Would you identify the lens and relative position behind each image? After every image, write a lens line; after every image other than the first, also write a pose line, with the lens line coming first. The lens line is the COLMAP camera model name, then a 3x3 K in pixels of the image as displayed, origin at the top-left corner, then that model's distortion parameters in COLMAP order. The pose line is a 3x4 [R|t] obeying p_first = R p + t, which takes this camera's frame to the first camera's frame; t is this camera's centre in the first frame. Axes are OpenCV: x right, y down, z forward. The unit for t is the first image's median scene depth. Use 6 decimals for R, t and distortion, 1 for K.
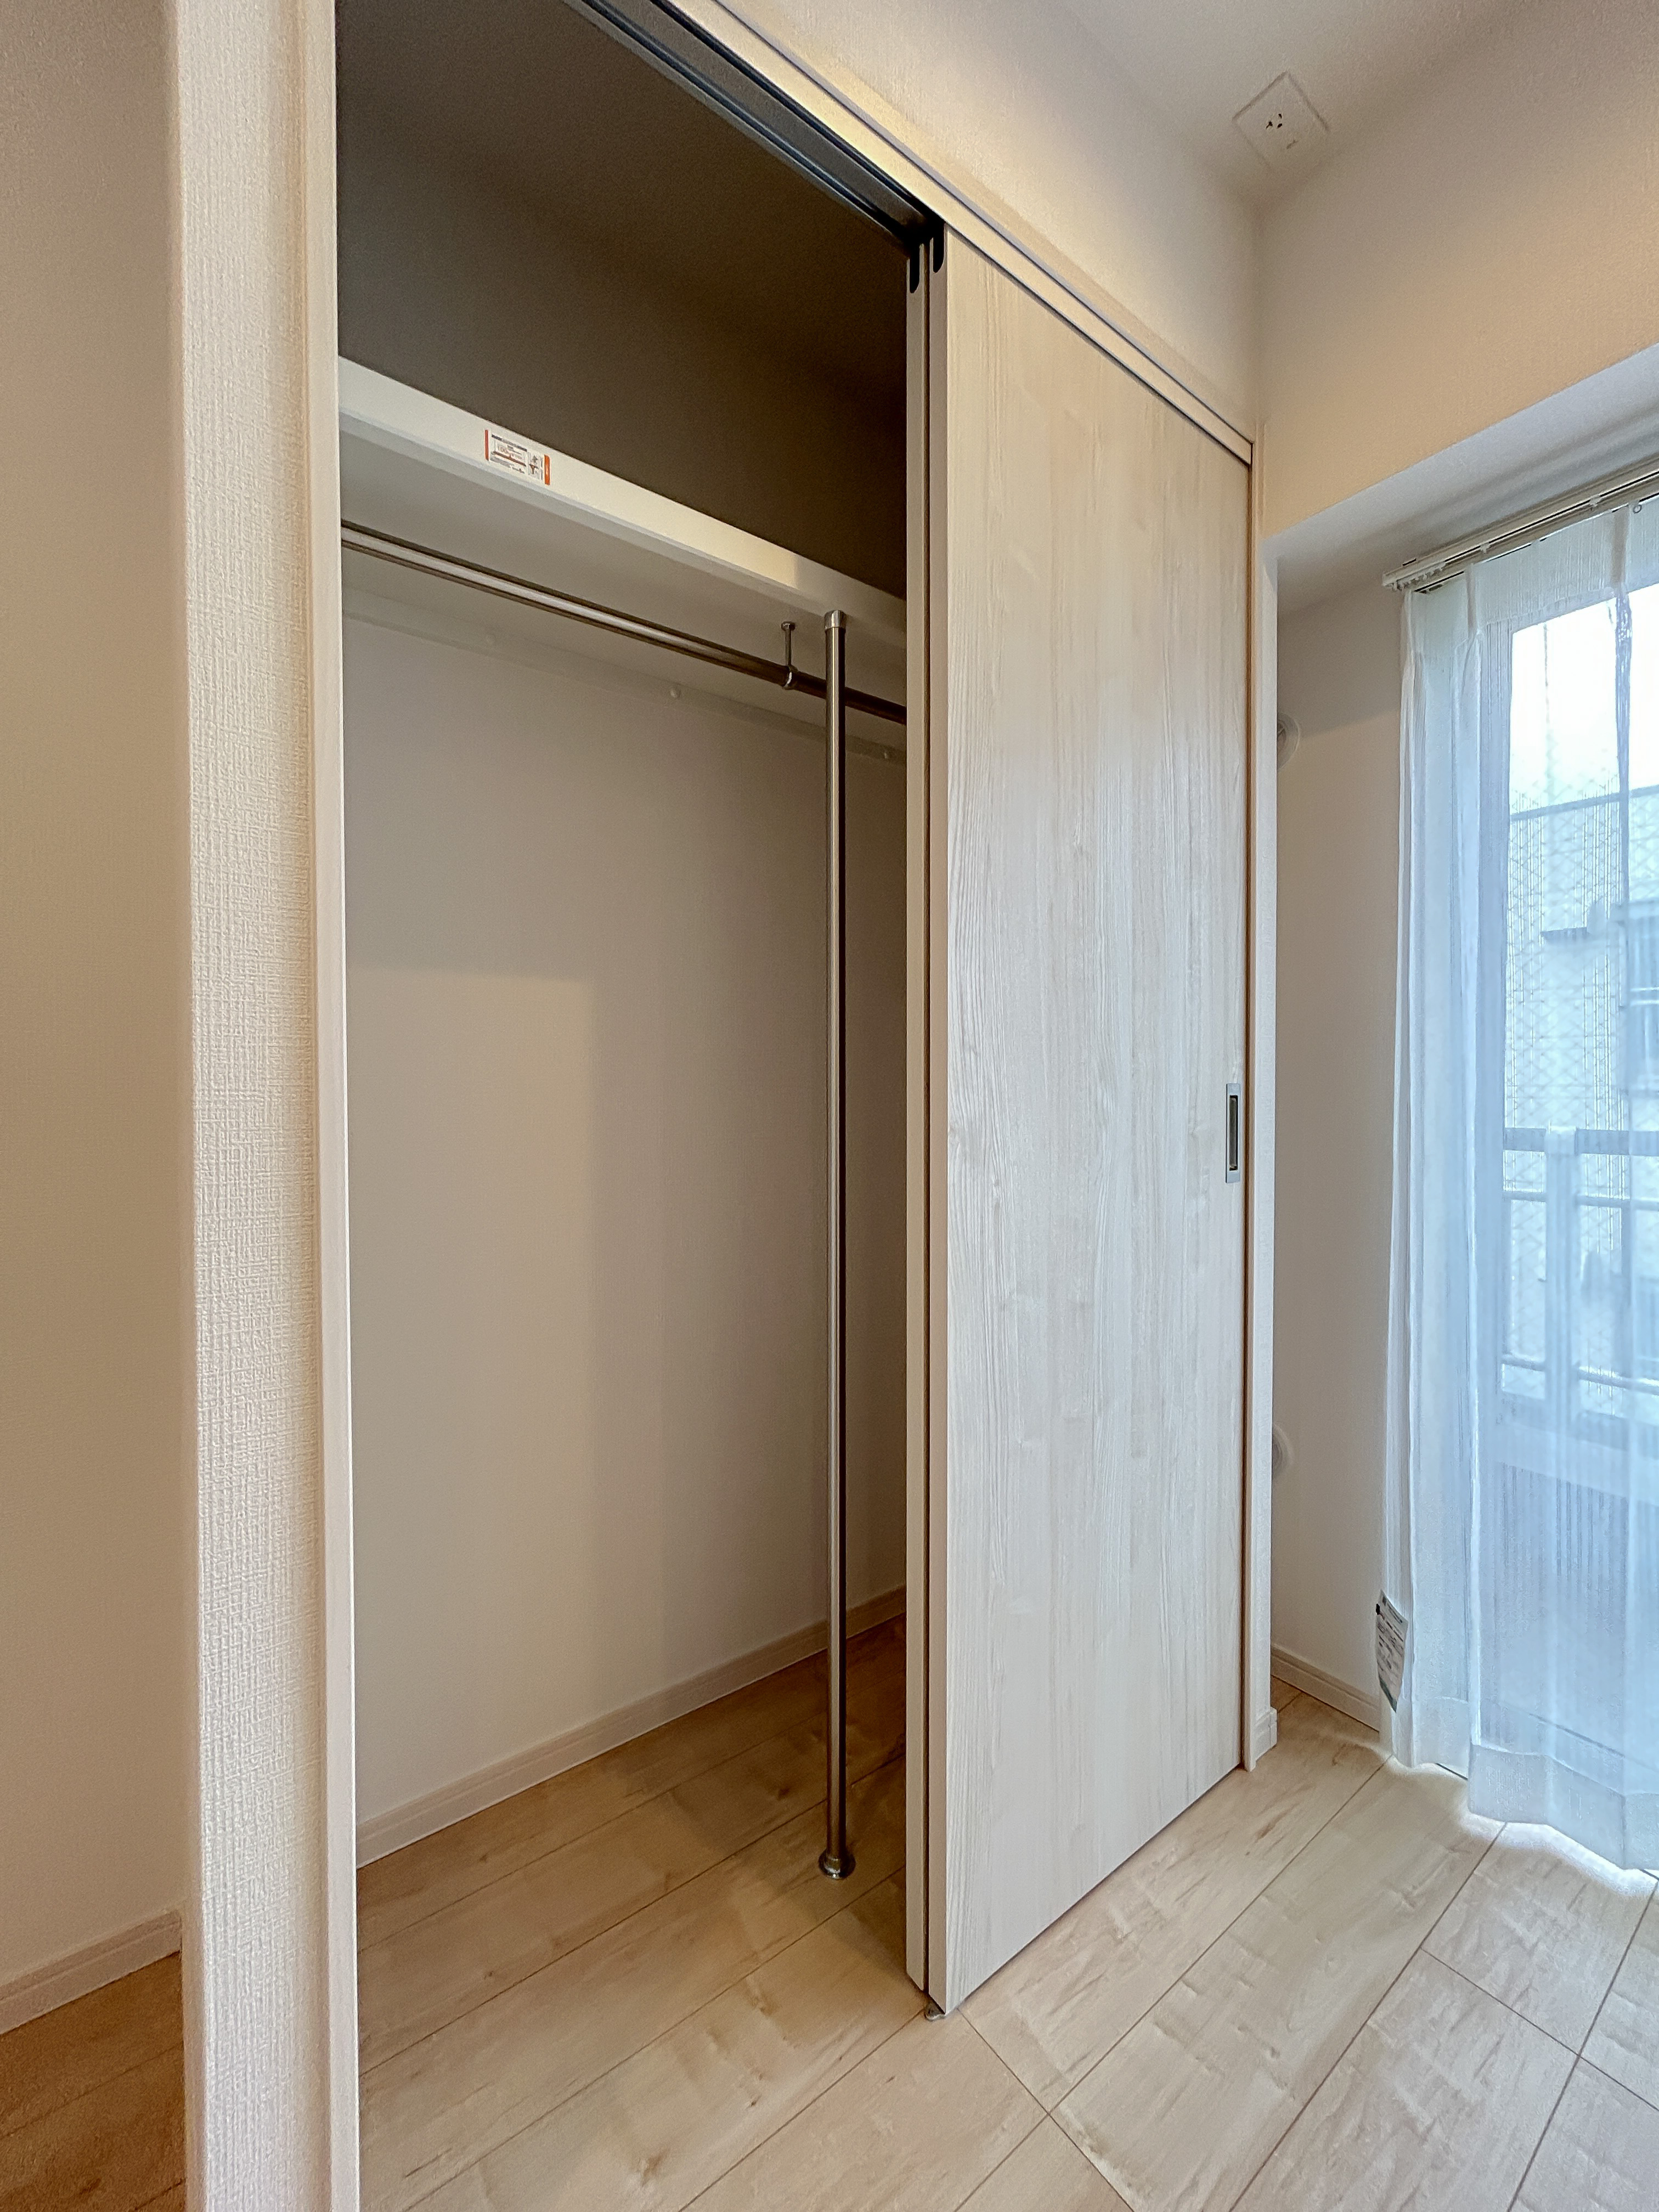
lens RADIAL K [[897.3, 0, 835.3], [0, 897.3, 1110.8], [0, 0, 1]] dist [0.002889, 0.000727]
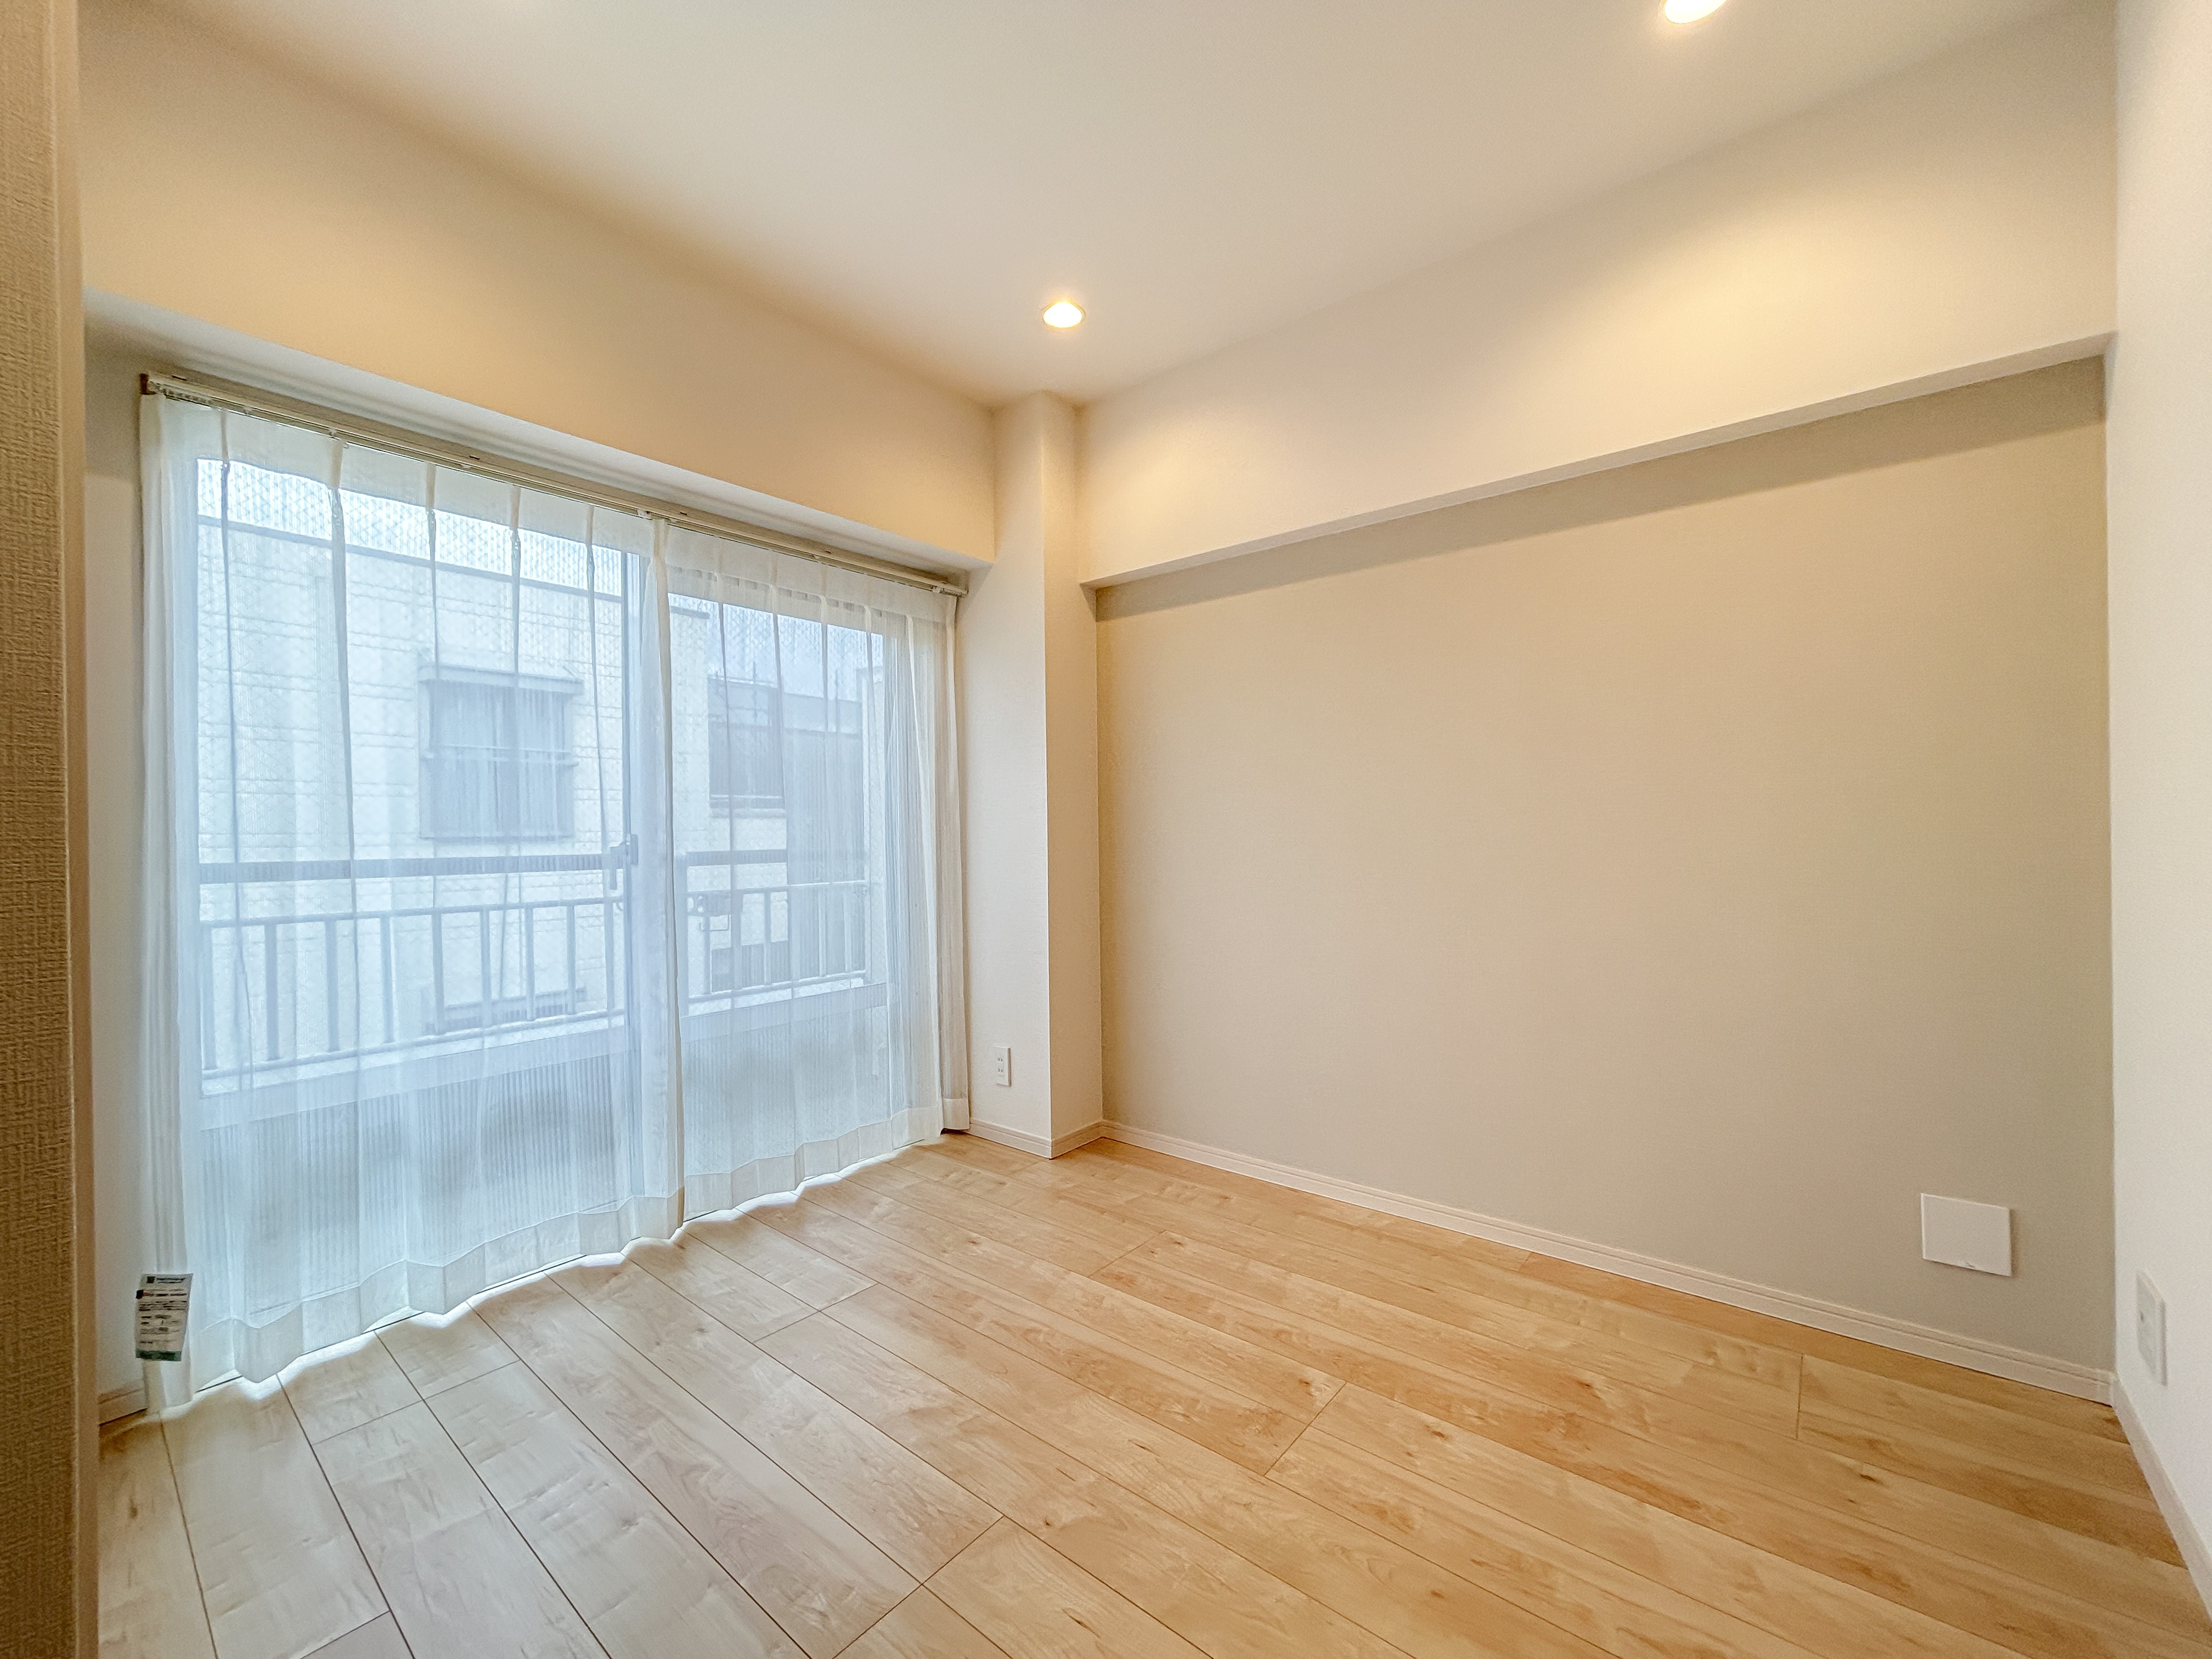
lens RADIAL K [[897.3, 0, 1112.4], [0, 897.3, 825.5], [0, 0, 1]] dist [0.002889, 0.000727]
pose [[-0.237936, 0.013369, 0.971189, -0.798618], [0.036435, 0.999324, -0.004830, 0.036365], [-0.970597, 0.034237, -0.238262, 0.099000]]
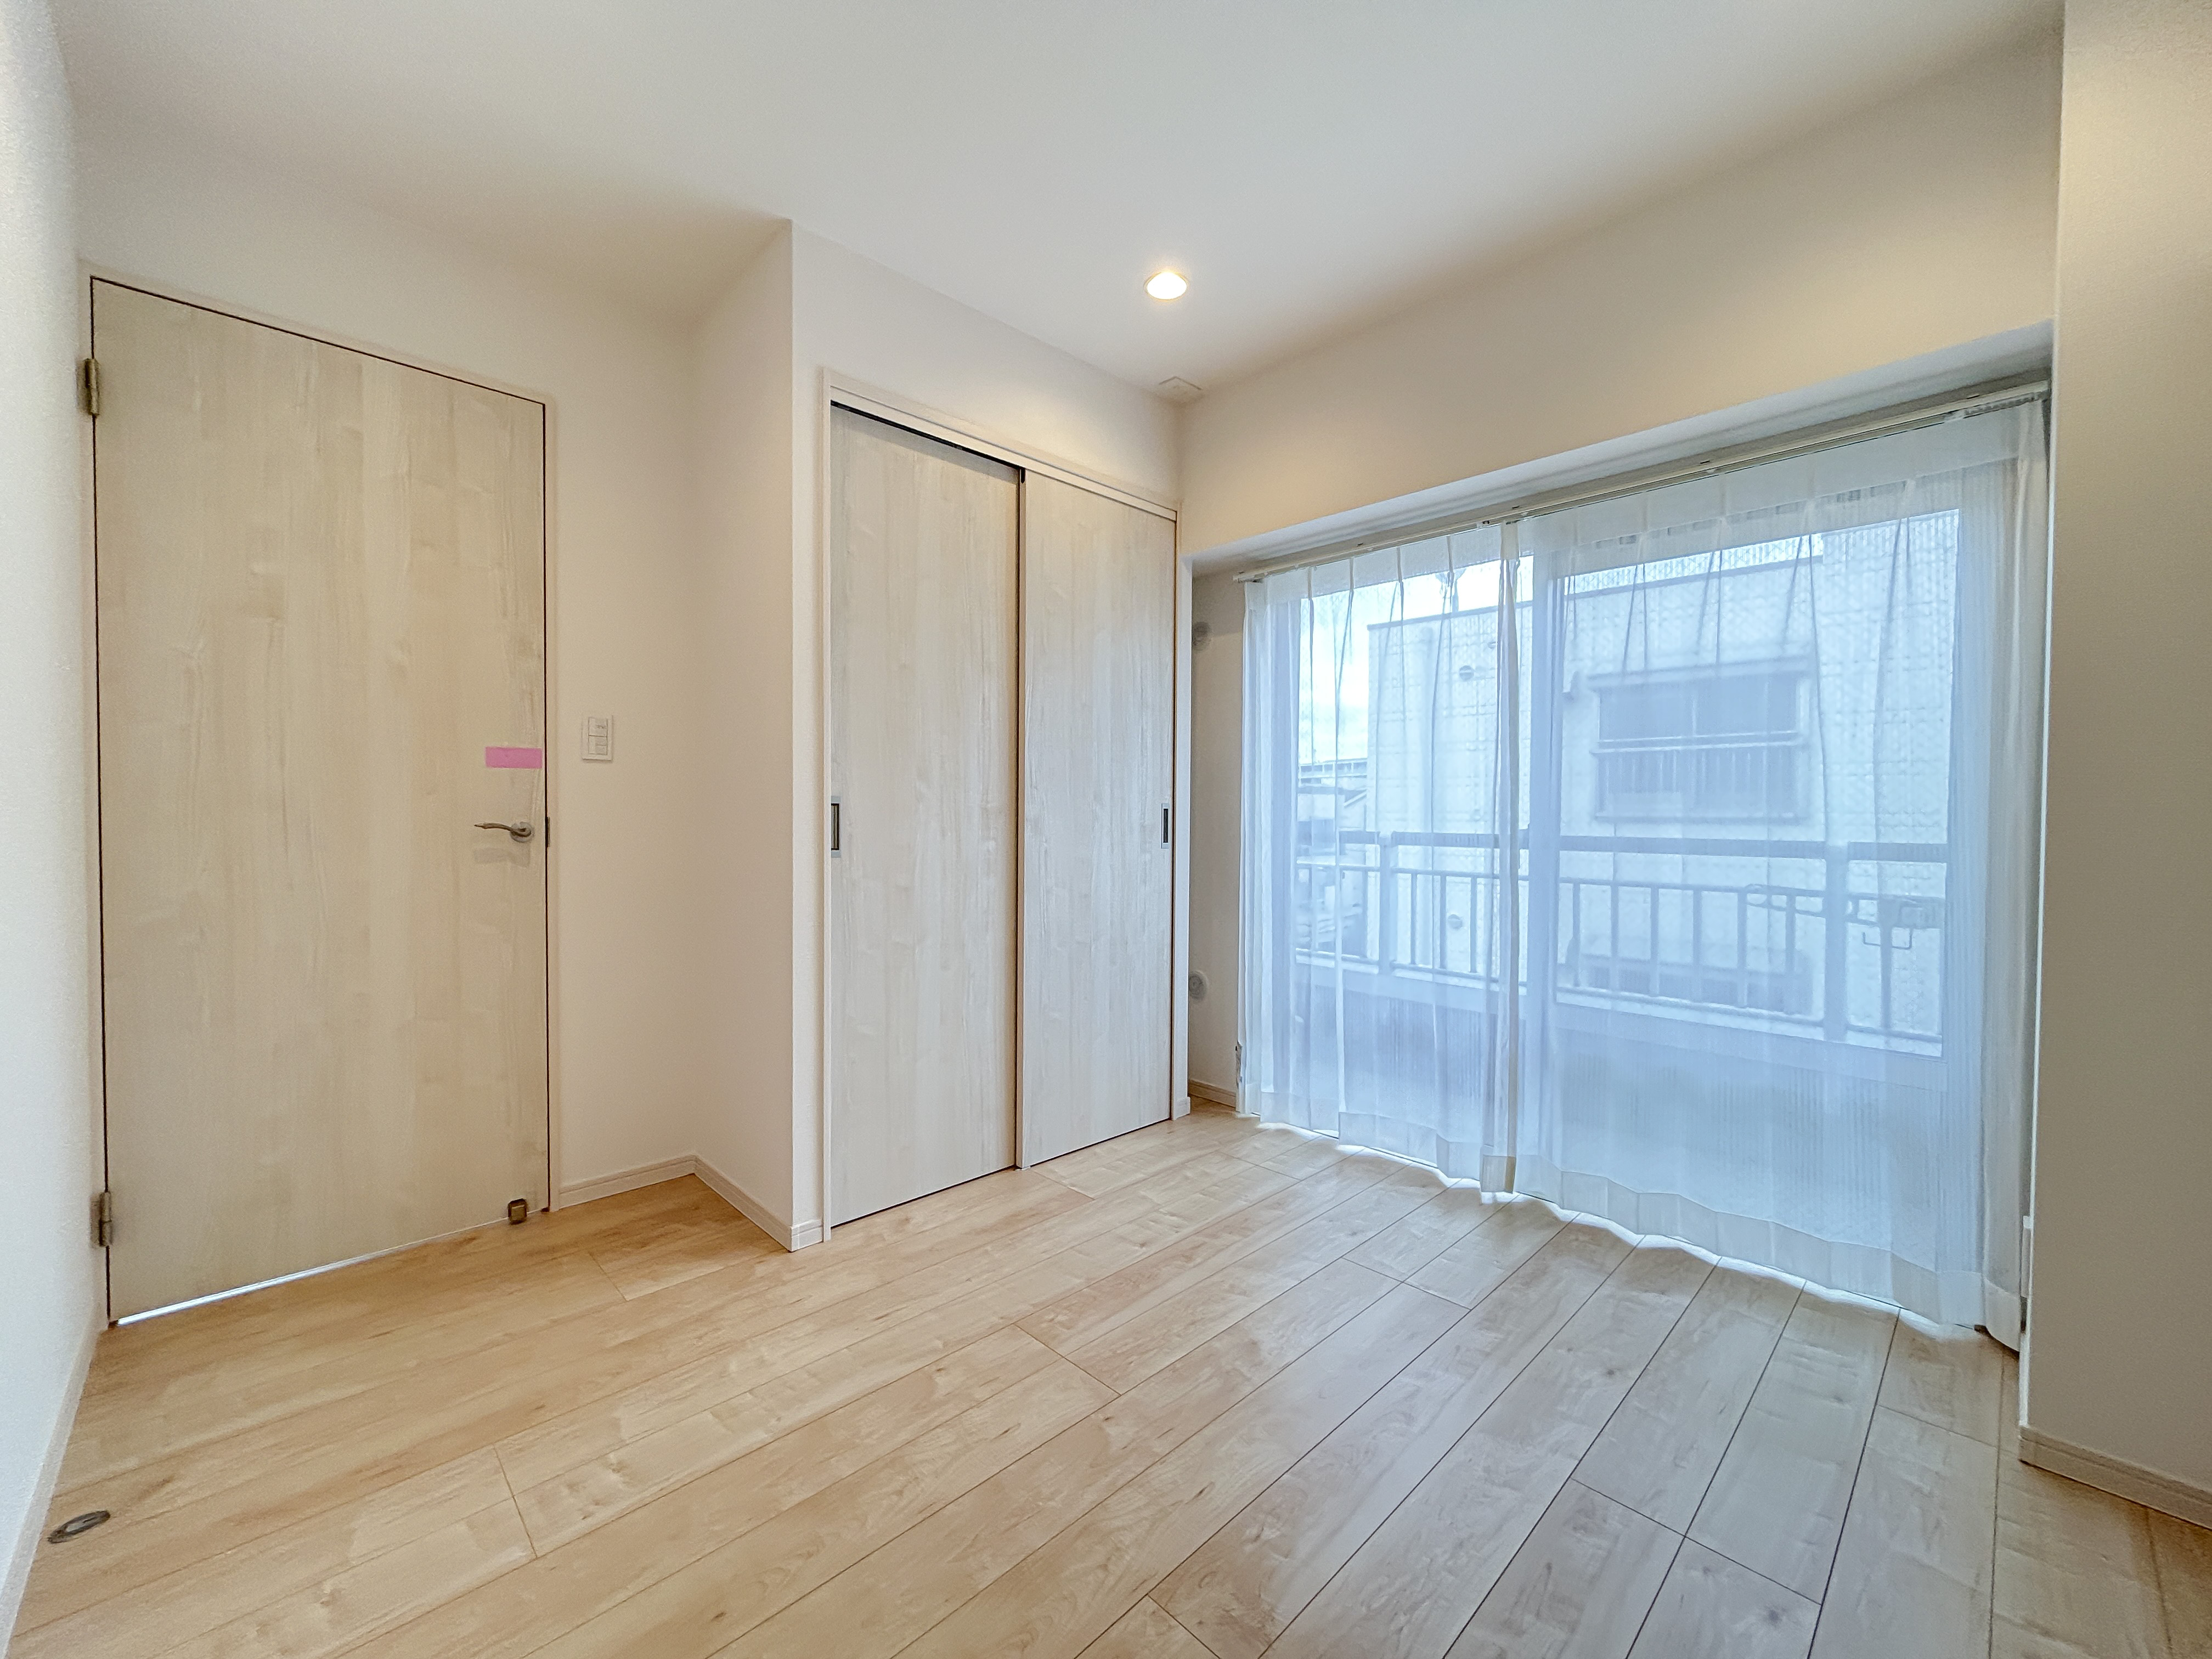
lens RADIAL K [[897.3, 0, 1102.3], [0, 897.3, 833.6], [0, 0, 1]] dist [0.002889, 0.000727]
pose [[0.992663, 0.004988, 0.120811, 0.025888], [-0.004952, 0.999988, -0.000605, 0.046158], [-0.120813, 0.000002, 0.992675, -1.160575]]
